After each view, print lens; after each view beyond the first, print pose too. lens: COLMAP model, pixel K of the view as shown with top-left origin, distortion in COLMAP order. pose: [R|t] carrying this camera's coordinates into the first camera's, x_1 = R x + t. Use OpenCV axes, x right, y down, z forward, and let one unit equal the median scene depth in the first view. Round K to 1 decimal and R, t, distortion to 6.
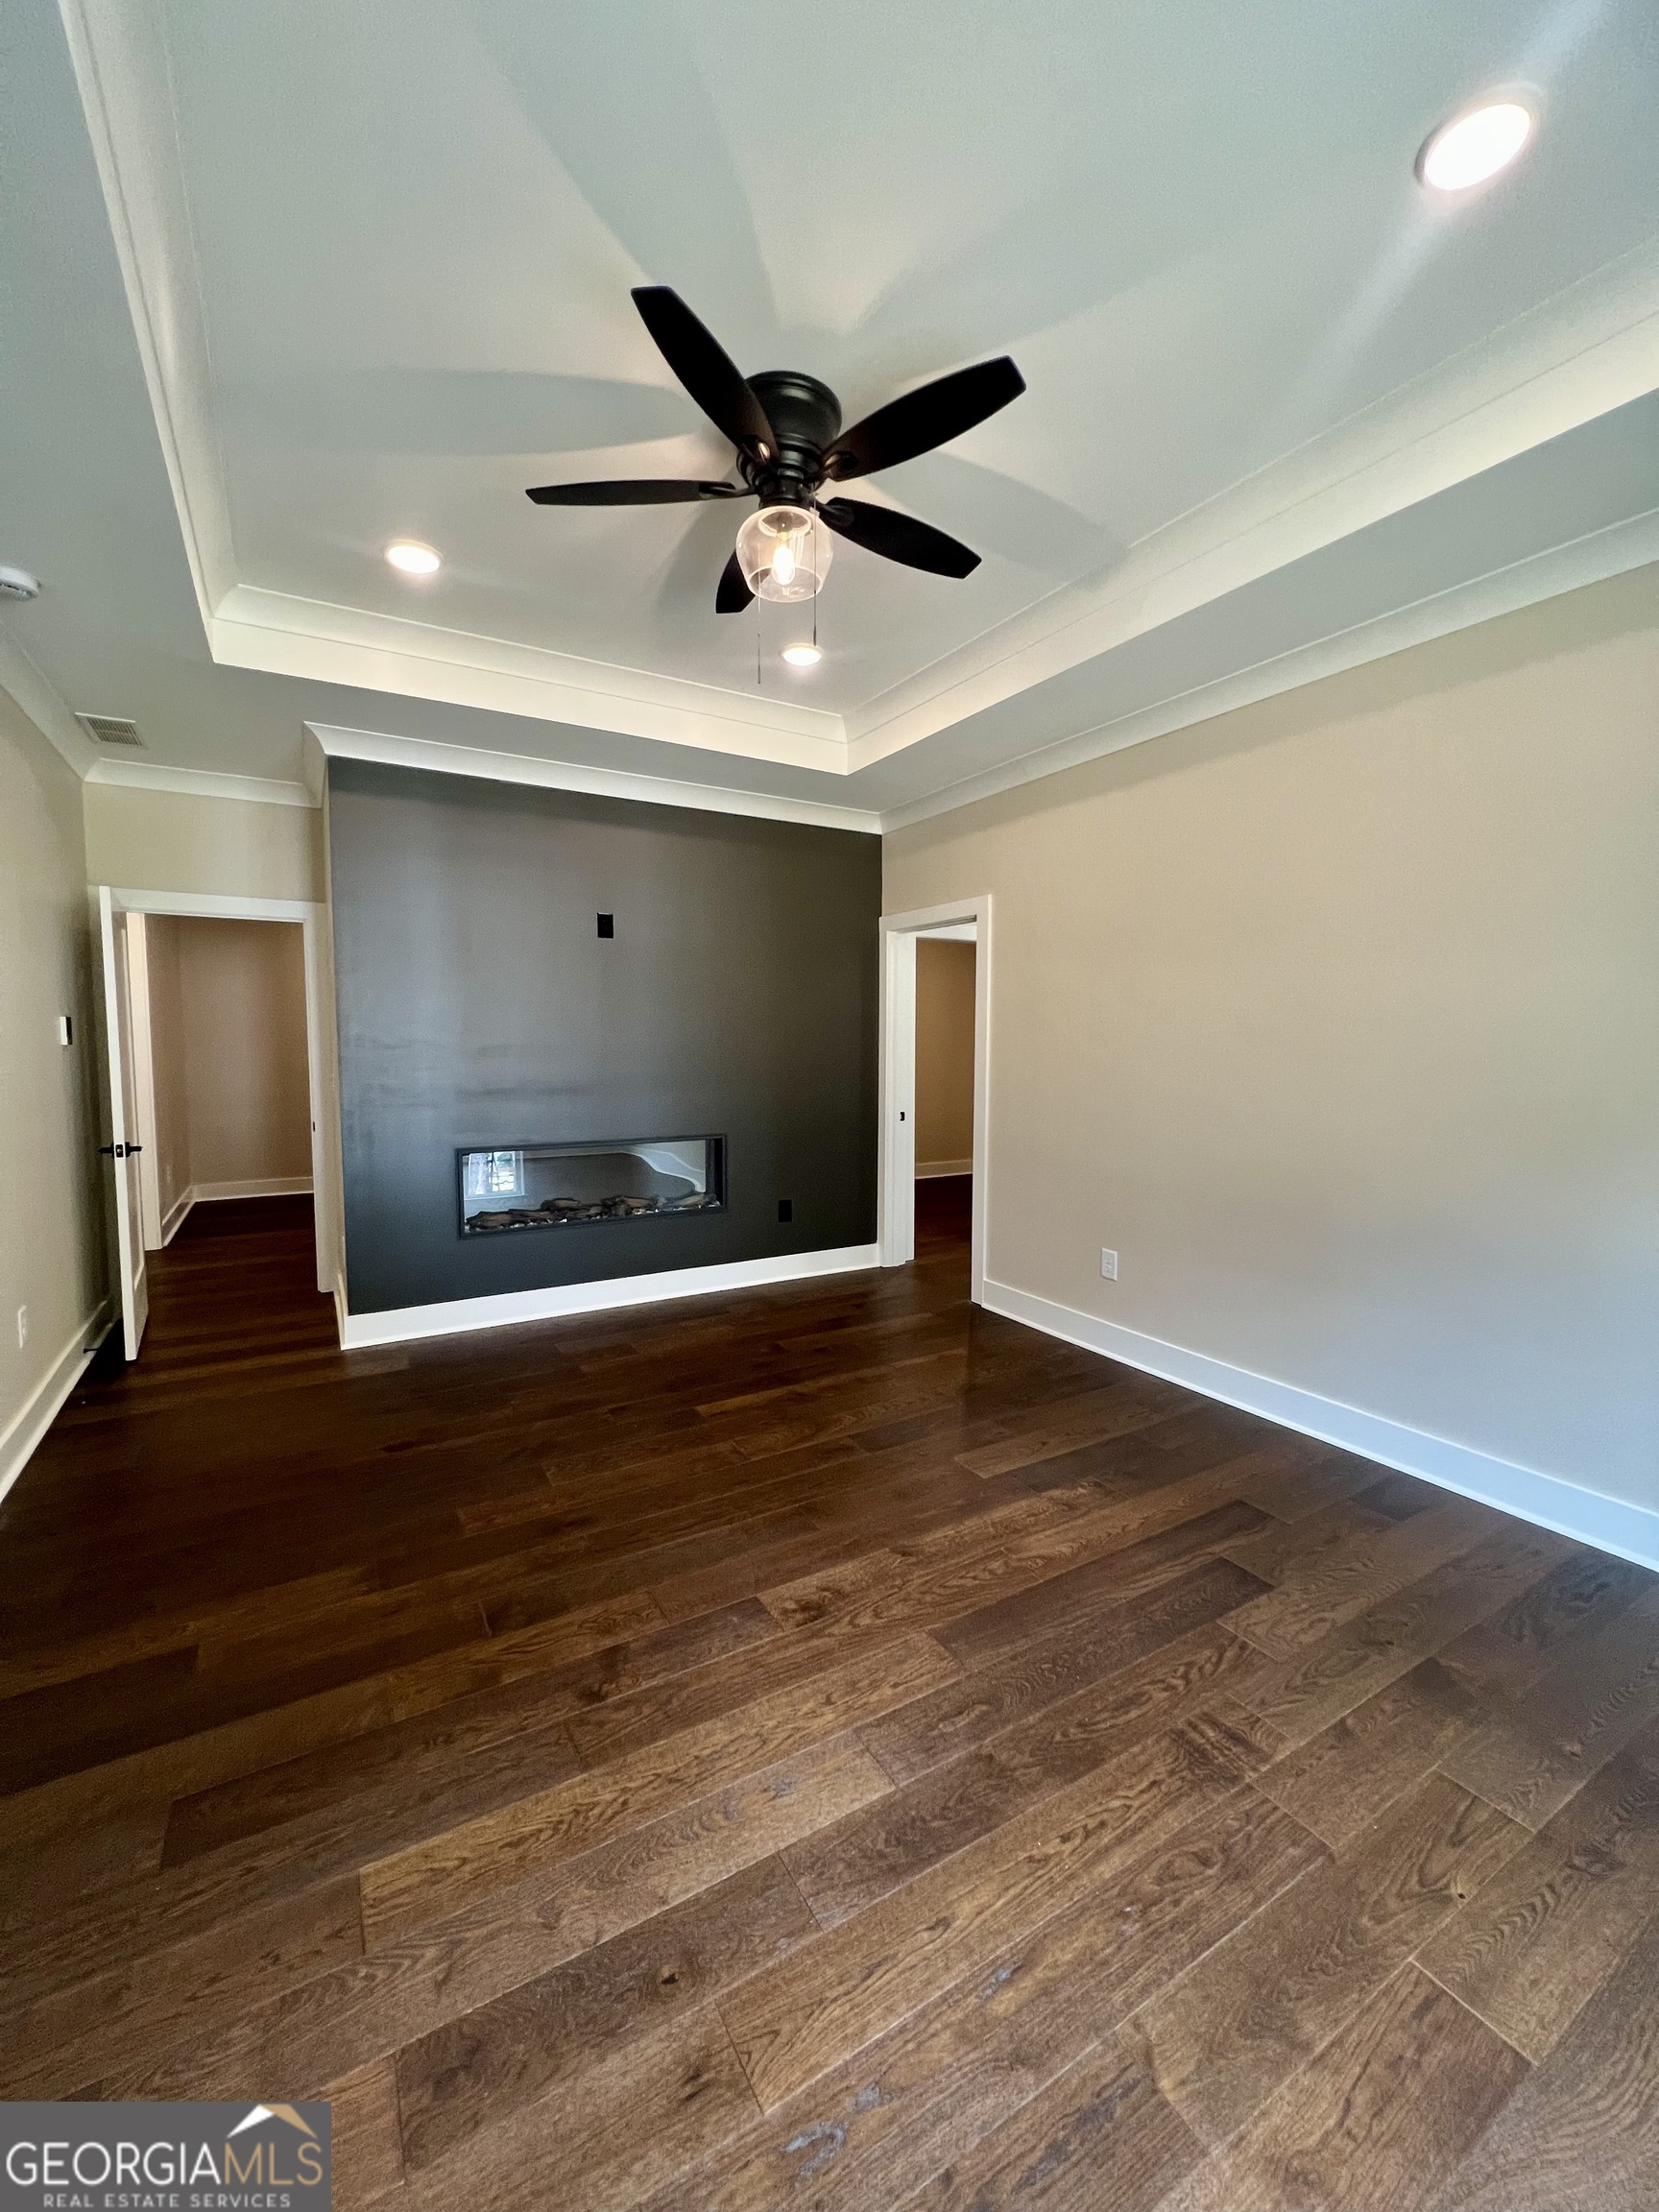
lens RADIAL K [[886.7, 0, 833.6], [0, 886.7, 1098.7], [0, 0, 1]] dist [-0.002333, 0.000781]
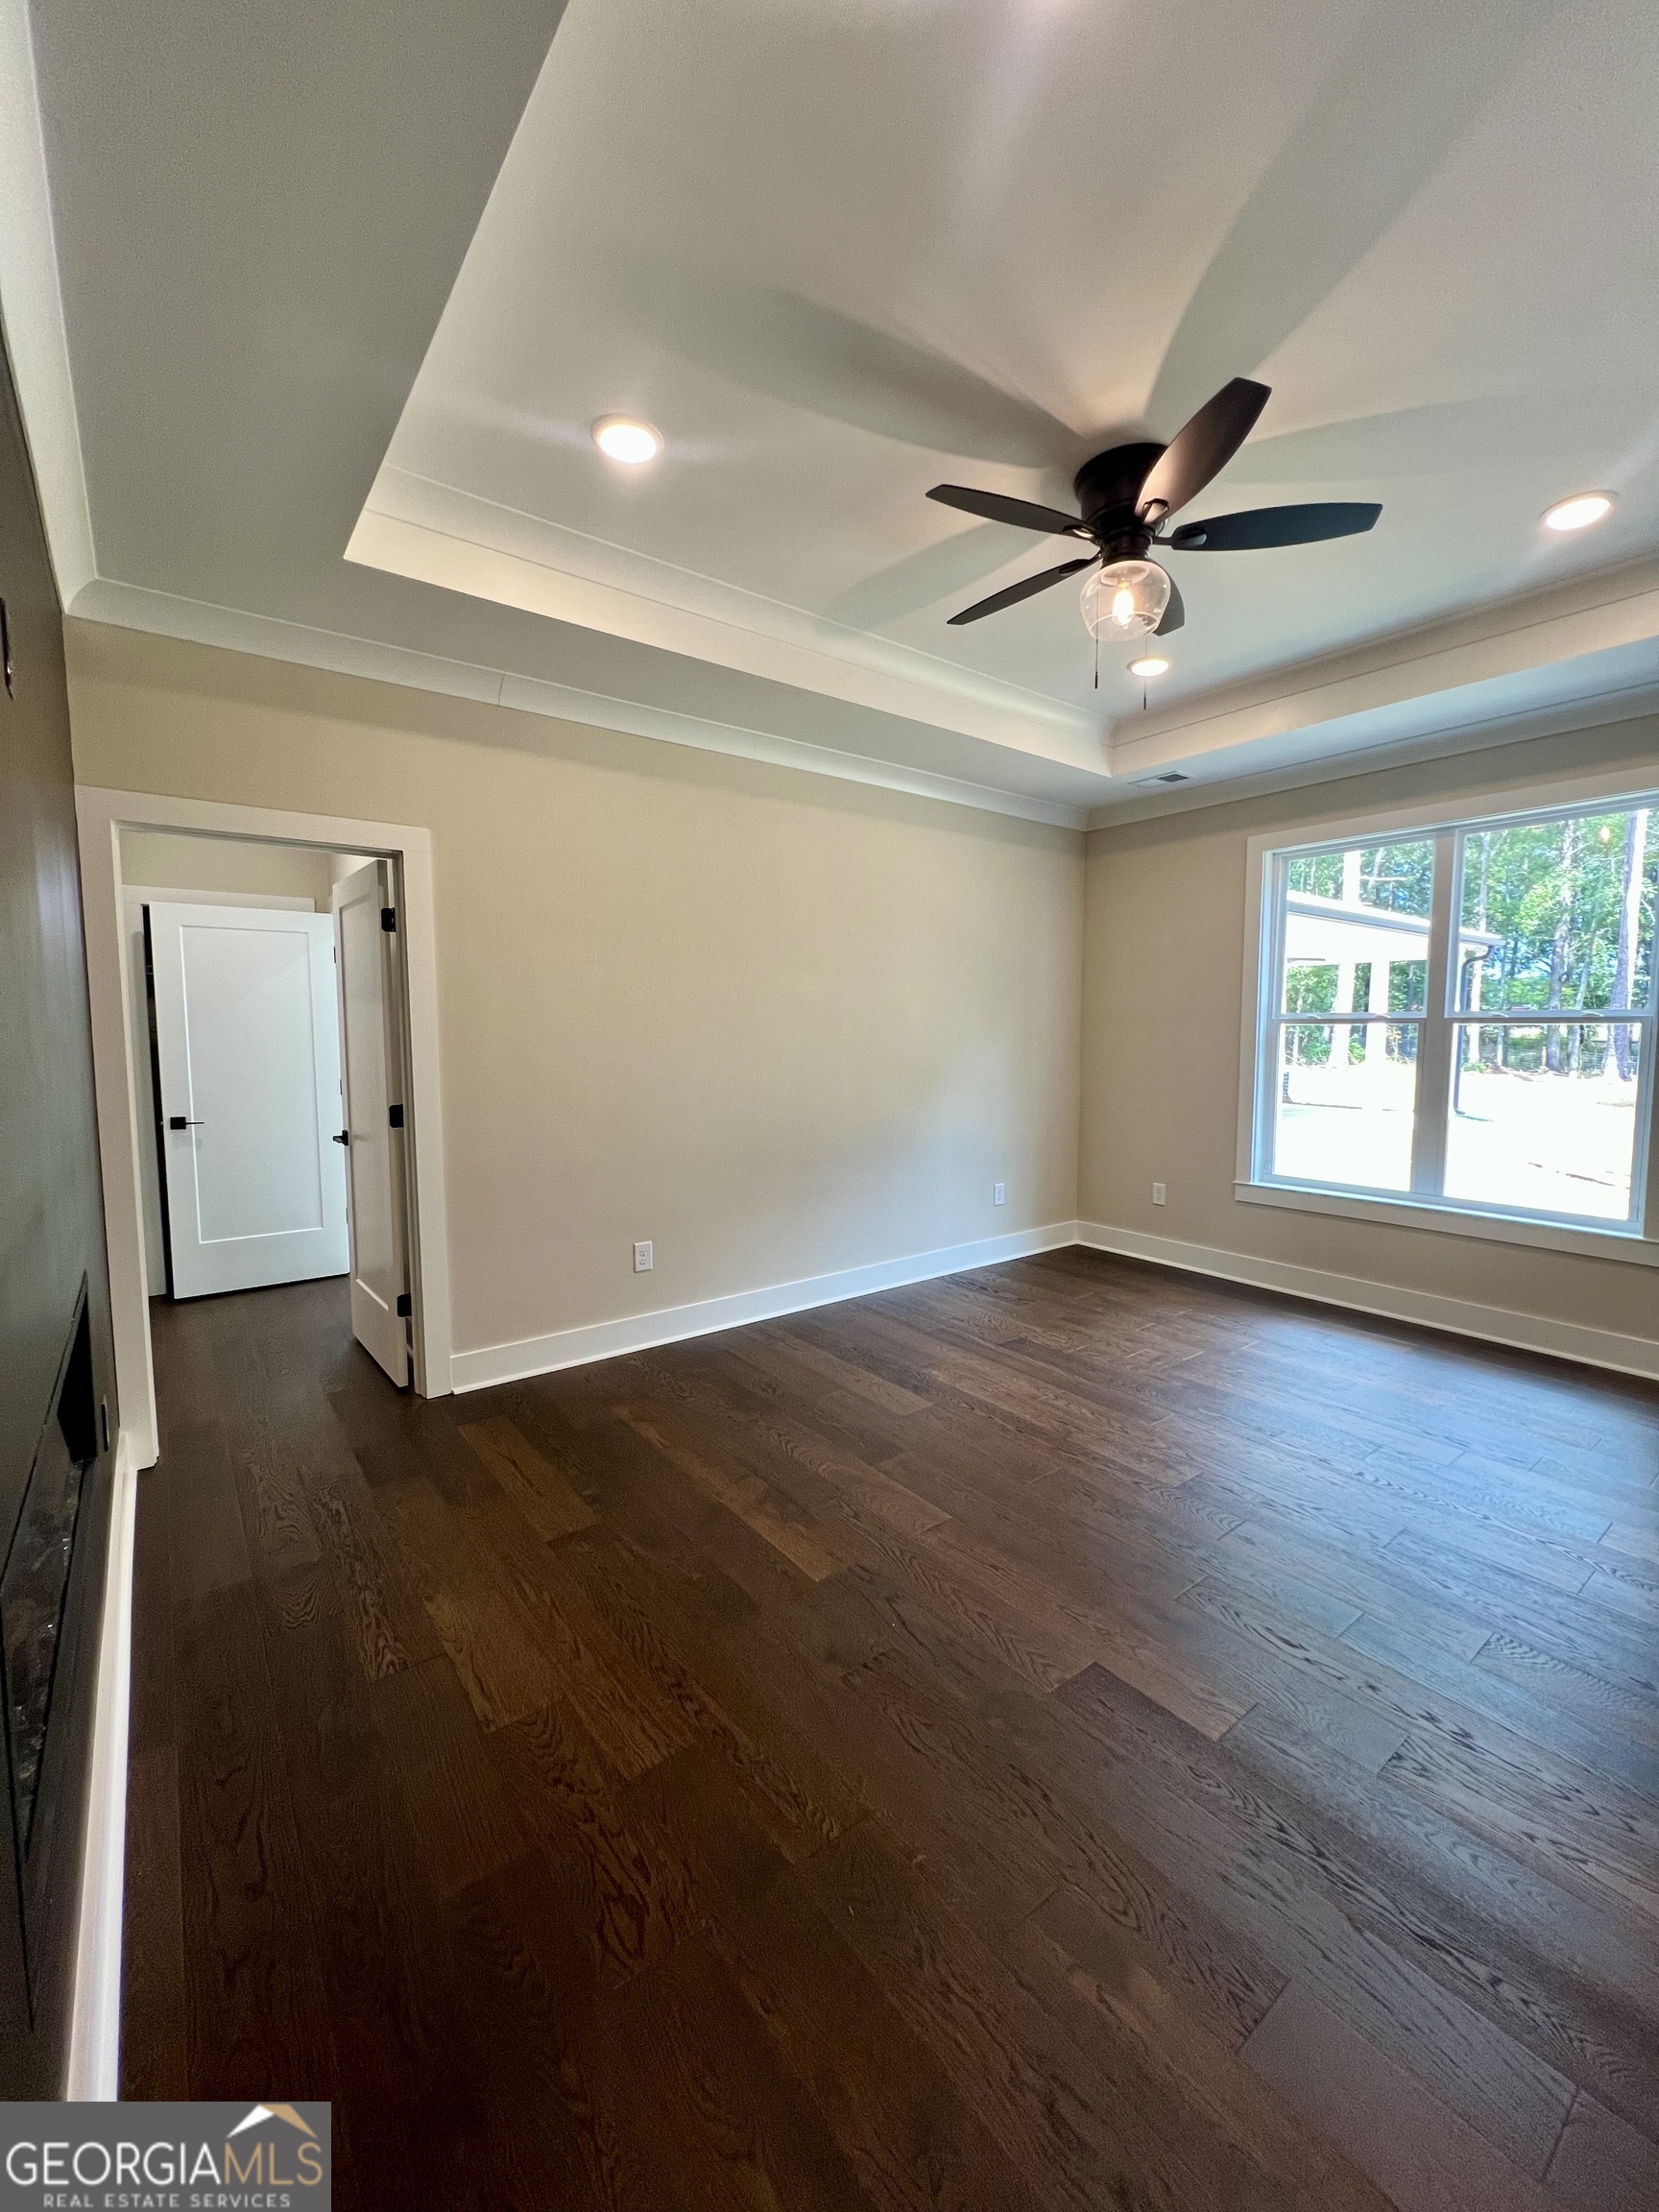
lens RADIAL K [[886.7, 0, 834.8], [0, 886.7, 1106.9], [0, 0, 1]] dist [-0.002333, 0.000781]
pose [[-0.114241, -0.096325, 0.988772, -0.843492], [0.067260, 0.992255, 0.104435, -0.085161], [-0.991174, 0.078436, -0.106877, 1.092465]]
